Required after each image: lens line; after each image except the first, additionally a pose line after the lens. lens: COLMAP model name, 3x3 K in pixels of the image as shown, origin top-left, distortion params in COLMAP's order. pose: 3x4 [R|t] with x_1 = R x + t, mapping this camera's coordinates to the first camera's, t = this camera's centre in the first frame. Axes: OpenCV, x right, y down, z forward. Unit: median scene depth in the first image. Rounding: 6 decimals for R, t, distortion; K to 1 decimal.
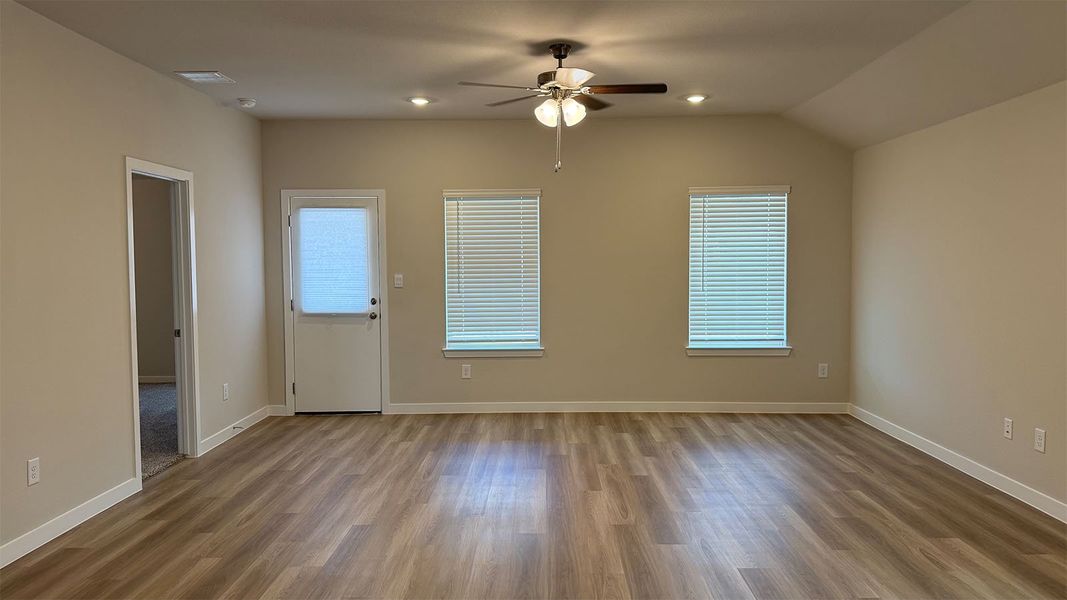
lens RADIAL K [[751.9, 0, 533.5], [0, 751.9, 300.0], [0, 0, 1]] dist [0.155910, -0.215086]
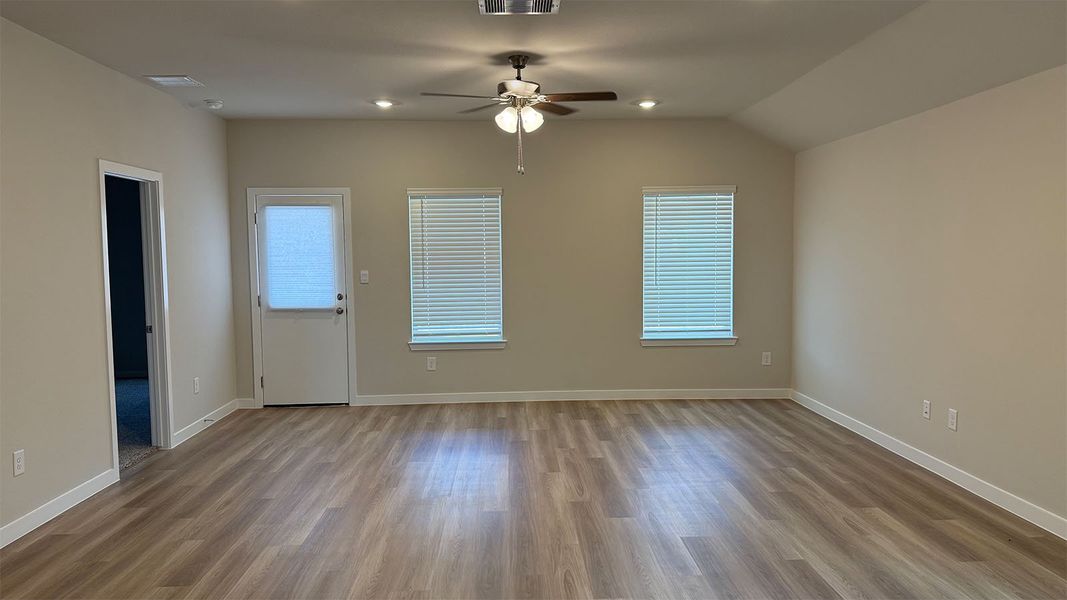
lens RADIAL K [[751.9, 0, 533.5], [0, 751.9, 300.0], [0, 0, 1]] dist [0.155910, -0.215086]
pose [[0.998736, -0.006792, 0.049798, 0.000220], [0.006265, 0.999923, 0.010735, -0.003999], [-0.049867, -0.010409, 0.998702, -0.054695]]
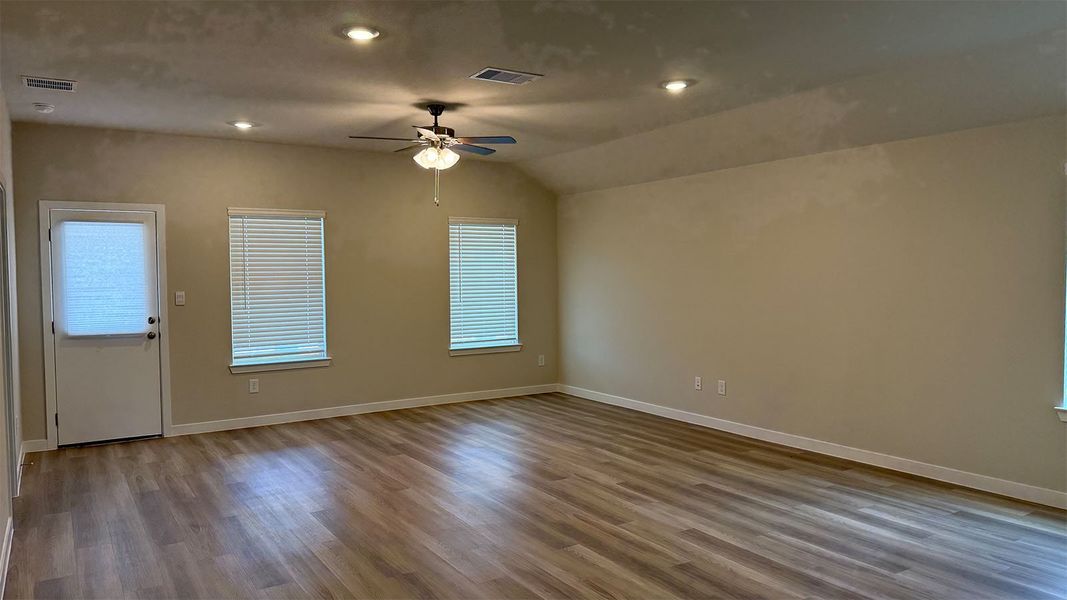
lens RADIAL K [[751.9, 0, 533.5], [0, 751.9, 300.0], [0, 0, 1]] dist [0.155910, -0.215086]
pose [[0.838201, -0.020326, 0.544982, -0.409563], [0.031081, 0.999461, -0.010527, 0.001564], [-0.544475, 0.025762, 0.838381, -0.096558]]
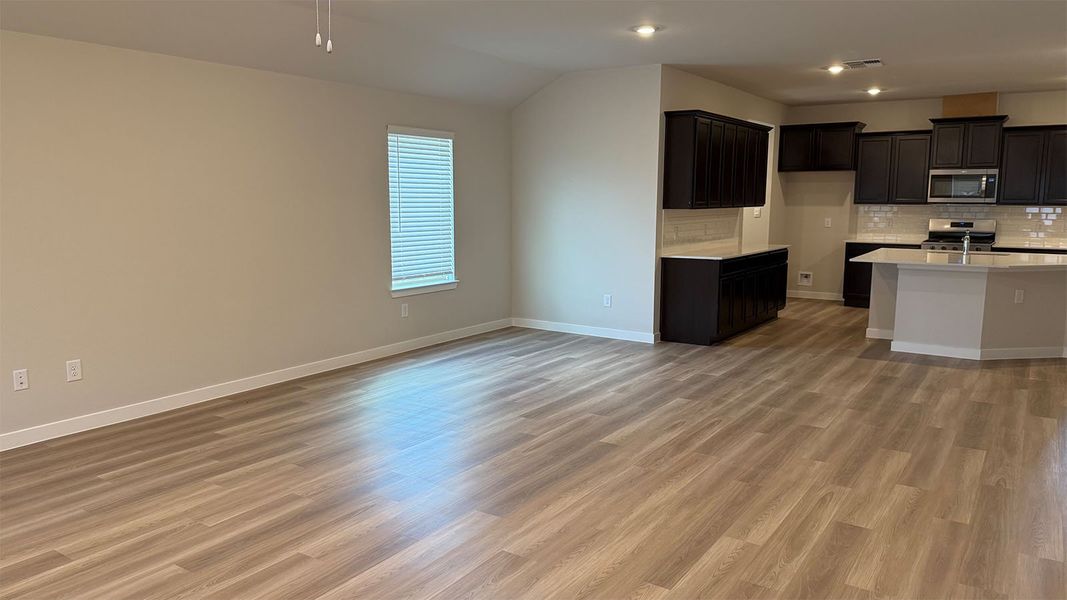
lens RADIAL K [[751.9, 0, 533.5], [0, 751.9, 300.0], [0, 0, 1]] dist [0.155910, -0.215086]
pose [[-0.839547, -0.066305, 0.539226, -0.350759], [0.033527, 0.984310, 0.173234, -0.061855], [-0.542252, 0.163517, -0.824151, 1.149343]]
